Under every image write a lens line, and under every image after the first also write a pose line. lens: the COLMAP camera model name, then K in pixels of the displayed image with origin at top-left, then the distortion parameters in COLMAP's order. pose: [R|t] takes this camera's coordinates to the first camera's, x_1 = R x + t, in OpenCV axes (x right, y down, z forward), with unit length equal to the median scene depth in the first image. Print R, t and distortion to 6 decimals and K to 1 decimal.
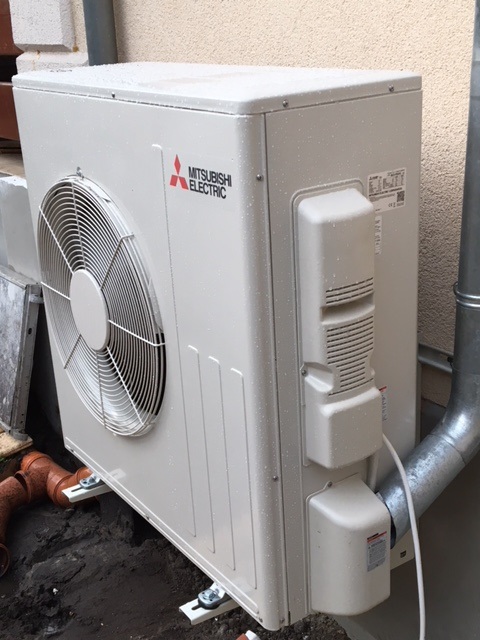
lens RADIAL K [[861.3, 0, 240.0], [0, 861.3, 320.0], [0, 0, 1]] dist [0.007795, 0.012940]
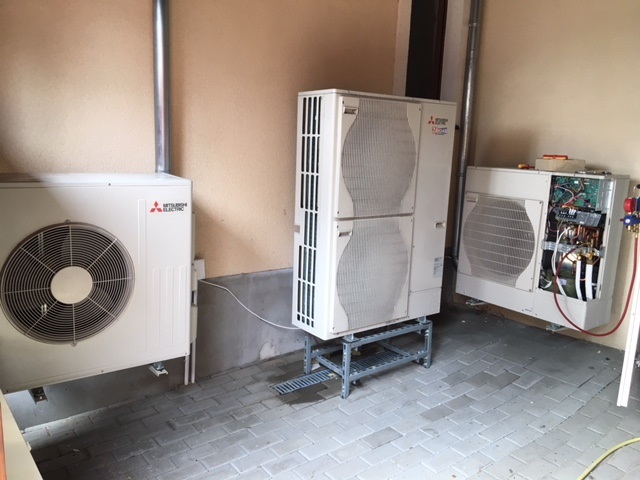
lens RADIAL K [[539.6, 0, 321.0], [0, 539.6, 236.5], [0, 0, 1]] dist [0.085310, -0.123217]
pose [[-0.043663, -0.117440, 0.992120, -1.986865], [0.304633, 0.944209, 0.125176, -0.137277], [-0.951469, 0.307697, -0.005451, 0.502944]]
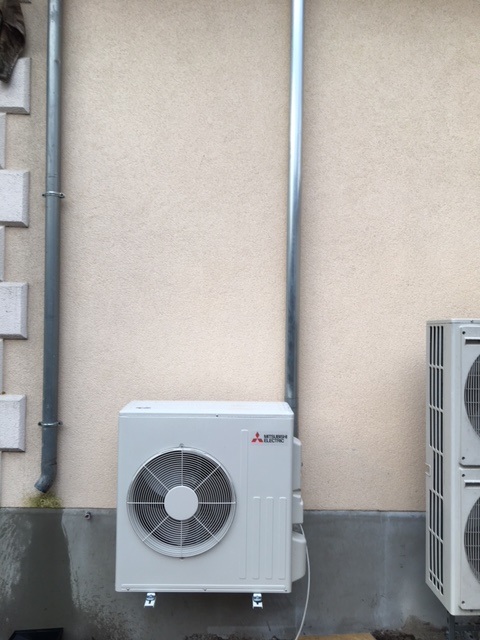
lens RADIAL K [[539.6, 0, 240.0], [0, 539.6, 320.0], [0, 0, 1]] dist [0.085310, -0.123217]
pose [[0.552119, 0.078509, 0.830061, -1.836658], [0.241530, 0.937809, -0.249355, -0.094369], [-0.798015, 0.338158, 0.498820, -0.107473]]
